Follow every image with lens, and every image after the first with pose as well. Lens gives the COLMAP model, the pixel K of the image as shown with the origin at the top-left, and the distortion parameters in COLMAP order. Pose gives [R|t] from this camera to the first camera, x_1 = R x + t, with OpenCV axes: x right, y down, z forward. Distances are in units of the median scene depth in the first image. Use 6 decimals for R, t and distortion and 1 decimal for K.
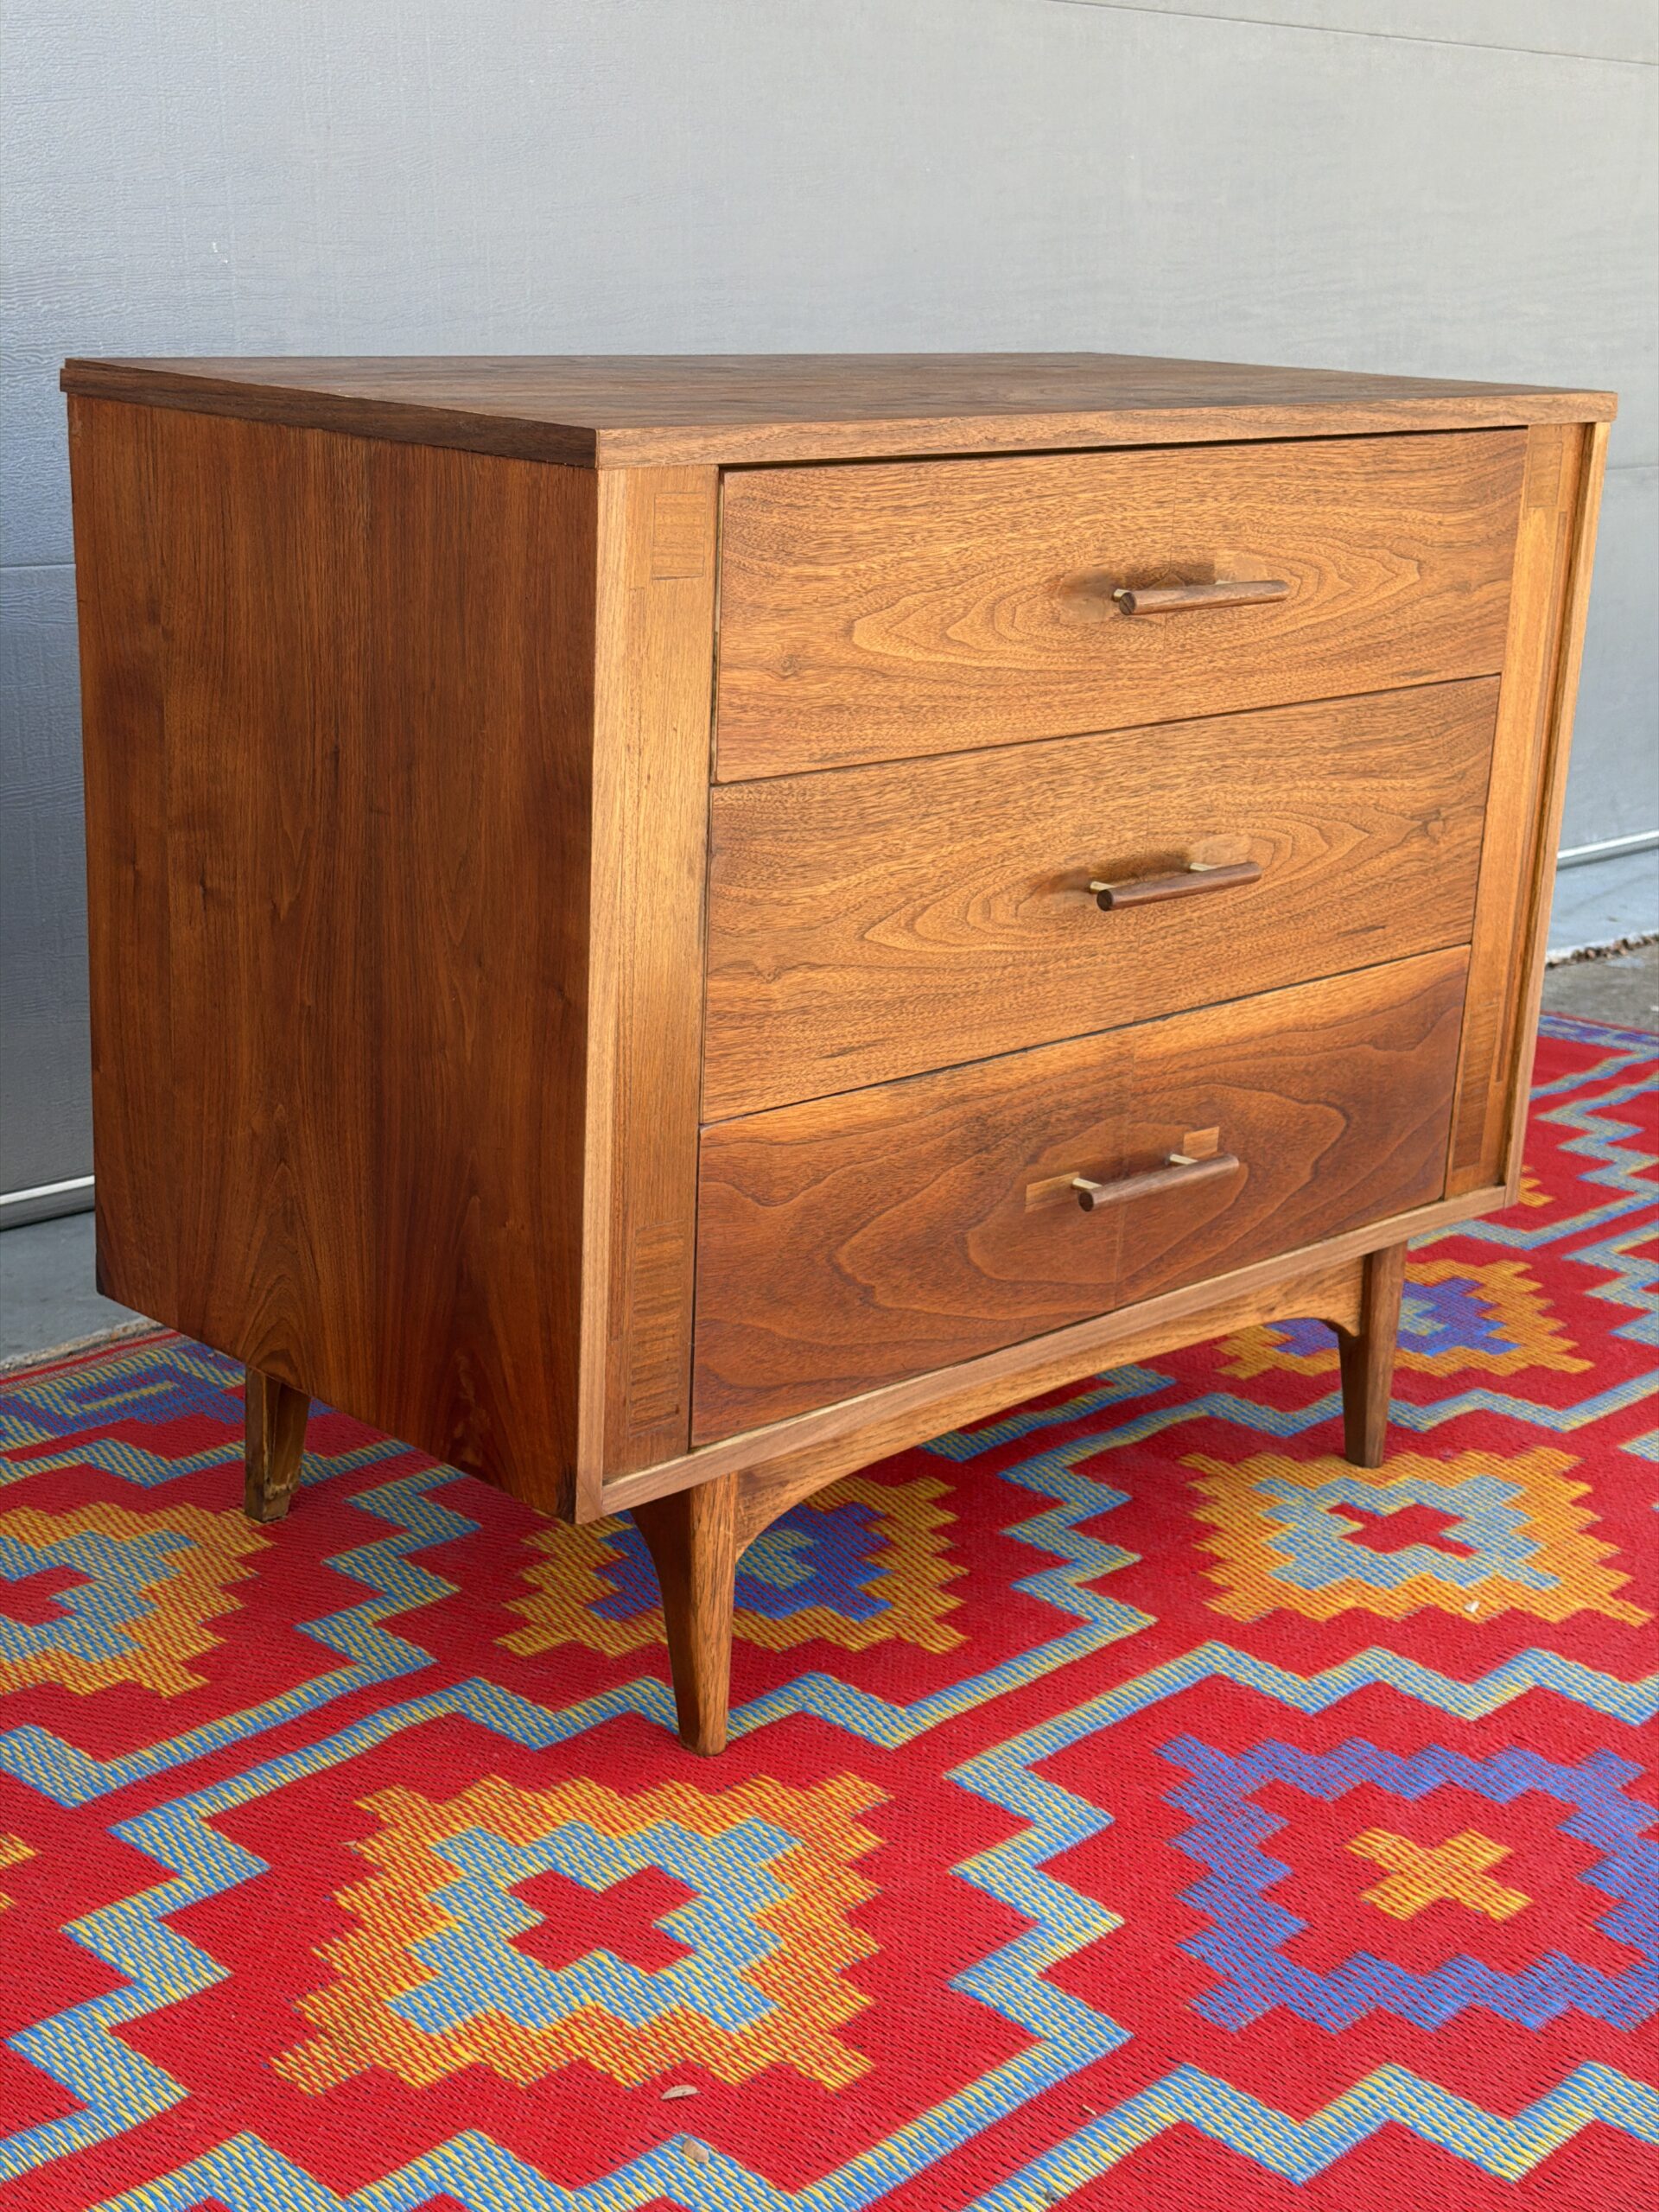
lens RADIAL K [[3084.2, 0, 800.3], [0, 3084.2, 1129.9], [0, 0, 1]] dist [0.134720, 0.043368]
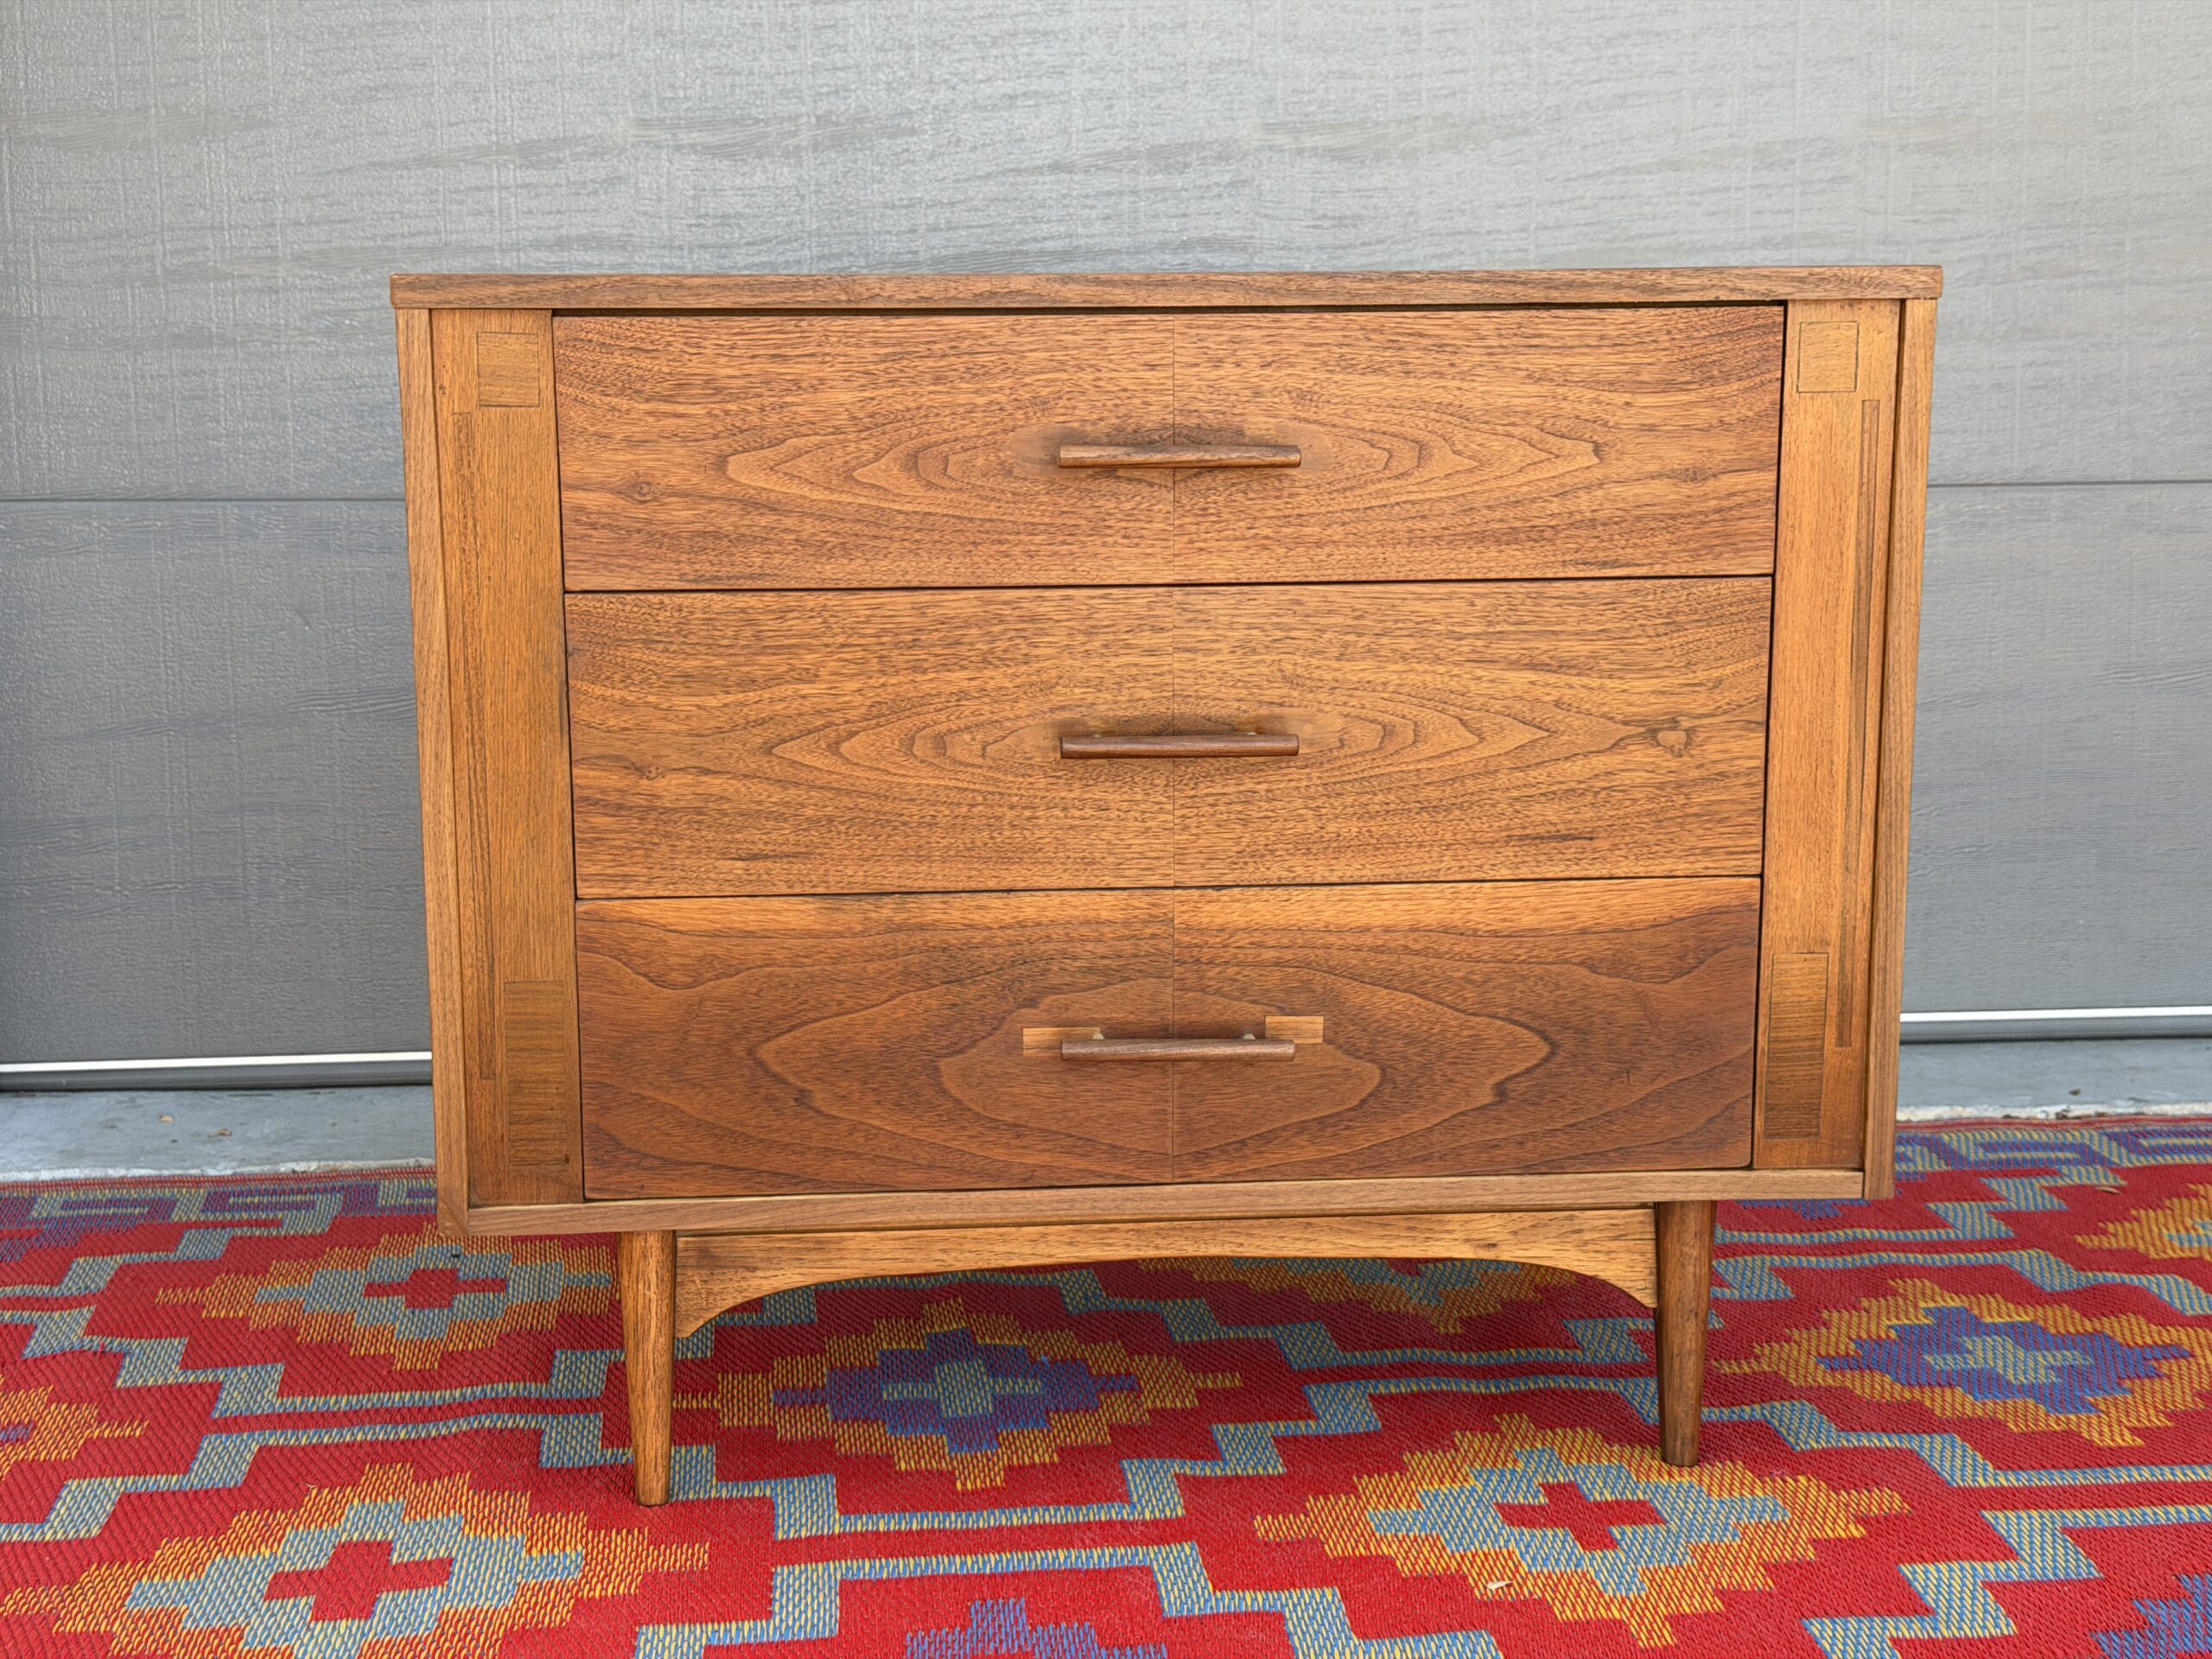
lens RADIAL K [[3100.9, 0, 1129.1], [0, 3100.9, 855.5], [0, 0, 1]] dist [0.169317, -0.284706]
pose [[0.765329, 0.079549, -0.638705, 0.767675], [-0.153397, 0.986282, -0.060970, 0.019205], [0.625093, 0.144638, 0.767033, 0.235728]]
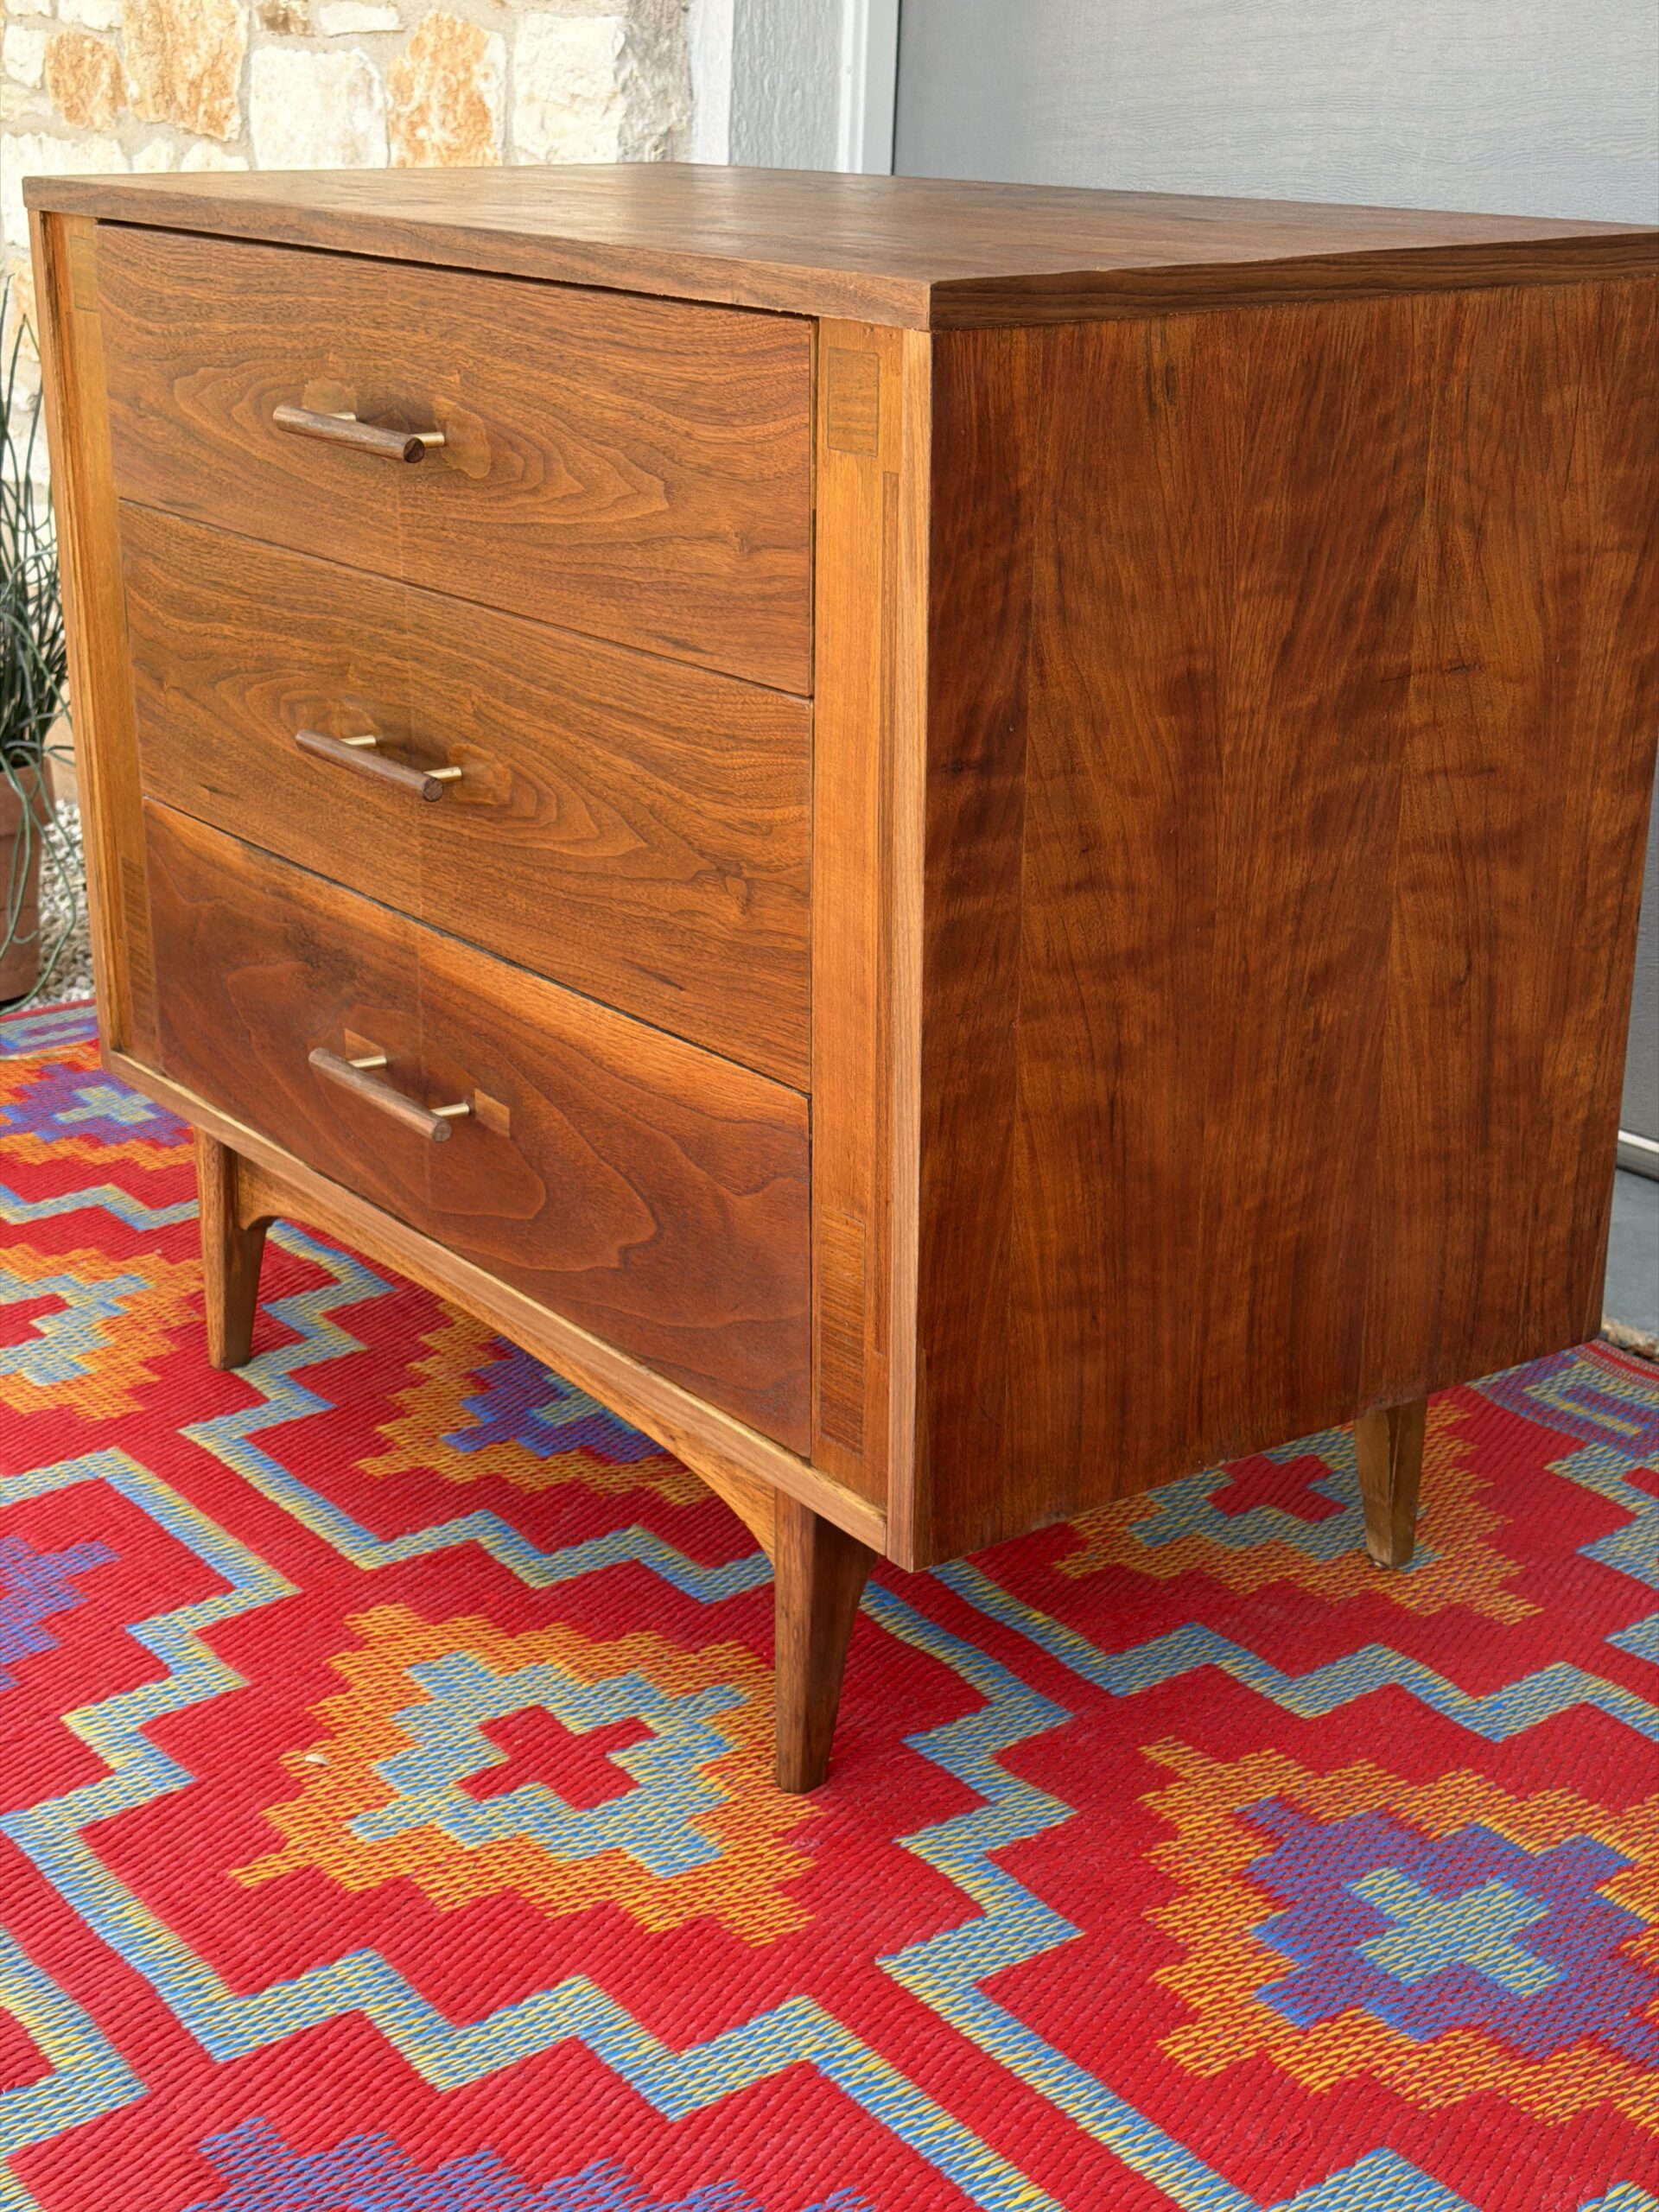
lens RADIAL K [[3094.0, 0, 826.7], [0, 3094.0, 1125.1], [0, 0, 1]] dist [0.162535, -0.218032]
pose [[-0.142850, 0.296184, -0.944388, 1.000267], [-0.293717, 0.898504, 0.326222, -0.322820], [0.945158, 0.323983, -0.041357, 1.222731]]
